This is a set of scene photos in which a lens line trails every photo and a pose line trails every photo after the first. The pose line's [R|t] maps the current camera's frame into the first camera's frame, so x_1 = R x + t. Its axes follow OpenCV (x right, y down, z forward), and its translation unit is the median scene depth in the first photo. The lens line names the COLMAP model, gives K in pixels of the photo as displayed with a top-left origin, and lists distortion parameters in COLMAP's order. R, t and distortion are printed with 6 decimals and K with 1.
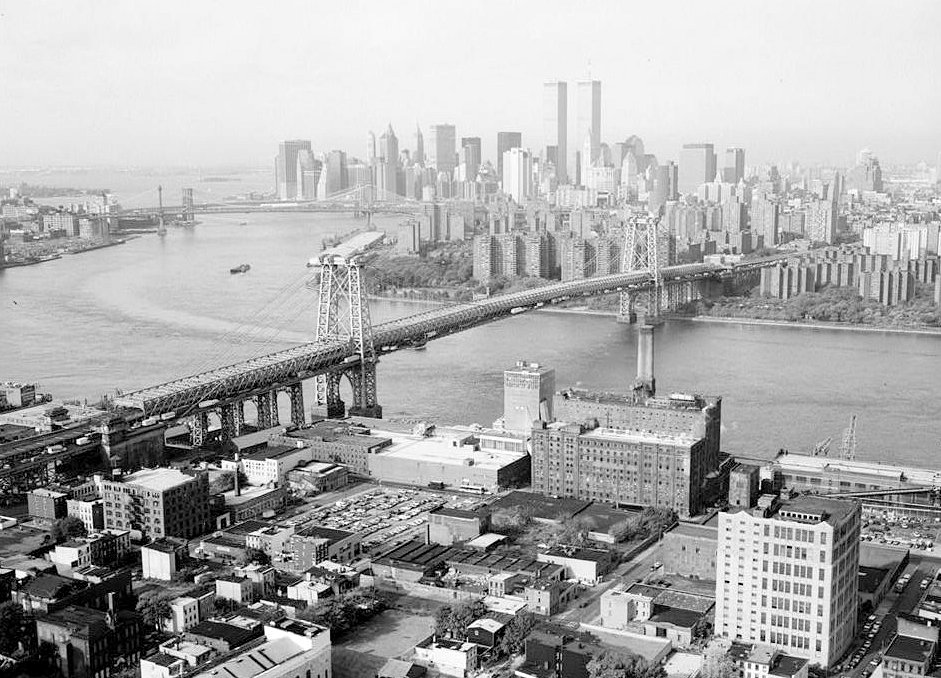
lens RADIAL K [[1184.0, 0, 470.5], [0, 1184.0, 339.0], [0, 0, 1]] dist [0.004924, 0.006645]
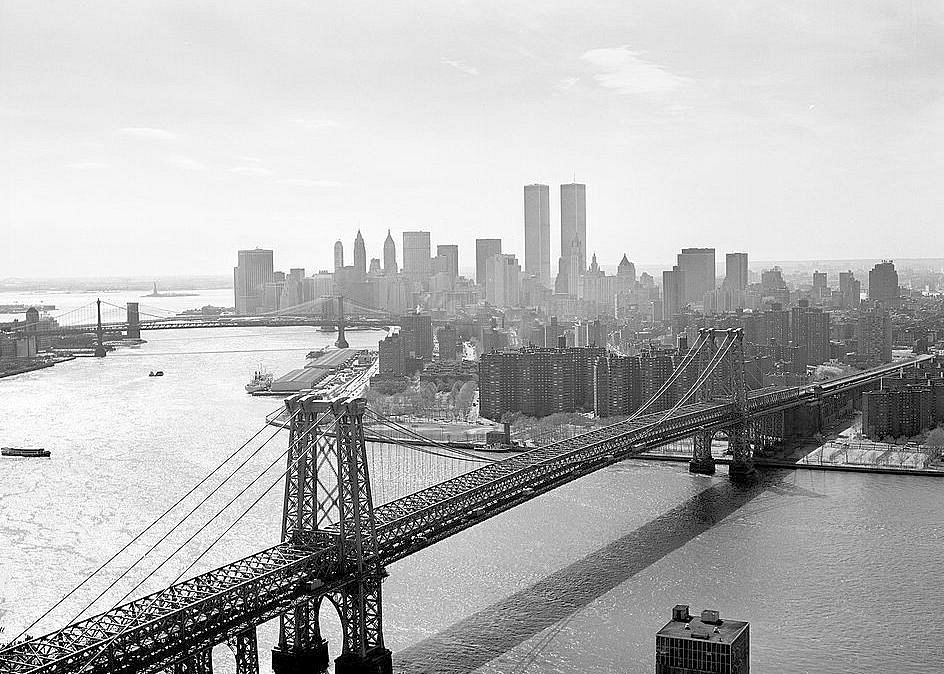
lens RADIAL K [[1196.2, 0, 472.0], [0, 1196.2, 337.0], [0, 0, 1]] dist [0.006417, -0.032593]
pose [[0.999346, -0.013569, 0.033518, -0.014011], [0.016720, 0.995278, -0.095618, -0.011144], [-0.032062, 0.096116, 0.994854, 0.102945]]
